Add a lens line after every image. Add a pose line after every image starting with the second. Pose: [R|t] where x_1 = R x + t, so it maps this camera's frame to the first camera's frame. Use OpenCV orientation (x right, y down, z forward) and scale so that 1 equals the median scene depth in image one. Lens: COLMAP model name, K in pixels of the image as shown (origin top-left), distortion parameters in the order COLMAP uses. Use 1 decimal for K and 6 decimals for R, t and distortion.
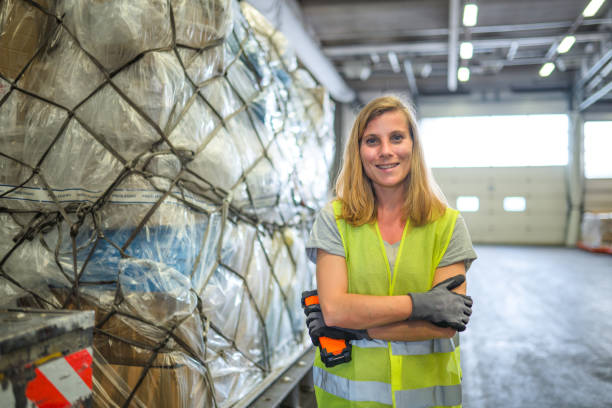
lens RADIAL K [[585.4, 0, 306.0], [0, 585.4, 204.0], [0, 0, 1]] dist [-0.061960, 0.085545]
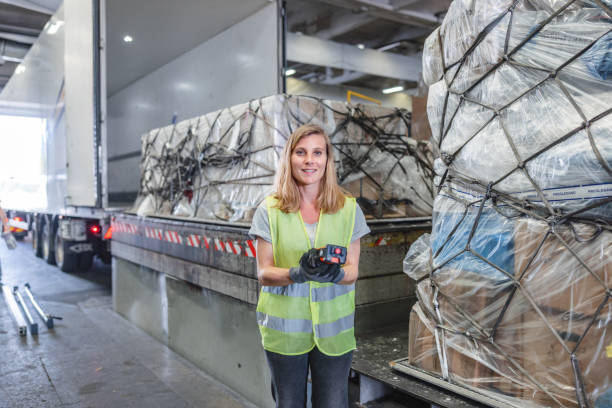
lens RADIAL K [[522.0, 0, 306.0], [0, 522.0, 204.0], [0, 0, 1]] dist [0.001327, -0.001290]
pose [[-0.631726, 0.017982, -0.774983, 1.027825], [0.008650, 0.999832, 0.016148, -0.003983], [0.775144, 0.003498, -0.631775, 1.769373]]
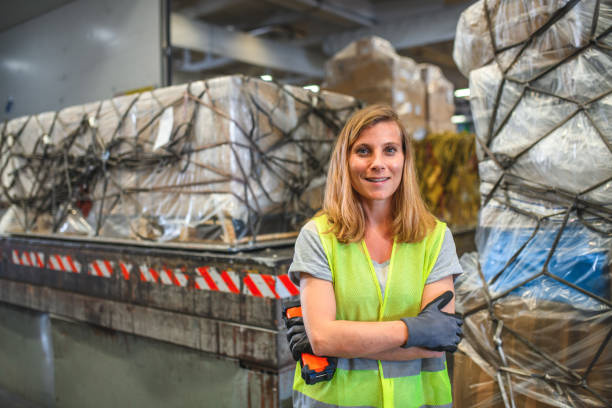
lens RADIAL K [[585.4, 0, 306.0], [0, 585.4, 204.0], [0, 0, 1]] dist [-0.061960, 0.085545]
pose [[-0.398278, 0.021640, -0.917009, 1.036841], [0.021861, 0.999662, 0.014096, -0.033200], [0.917004, -0.014432, -0.398617, 1.304706]]
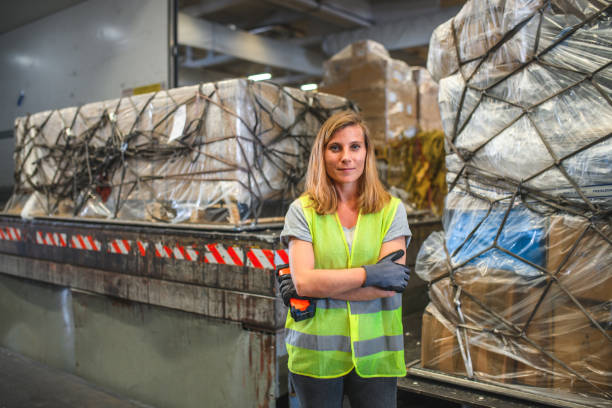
lens RADIAL K [[585.4, 0, 306.0], [0, 585.4, 204.0], [0, 0, 1]] dist [-0.061960, 0.085545]
pose [[-0.395019, 0.020956, -0.918434, 1.268393], [0.007871, 0.999780, 0.019427, -0.003693], [0.918639, 0.000445, -0.395097, 1.413217]]
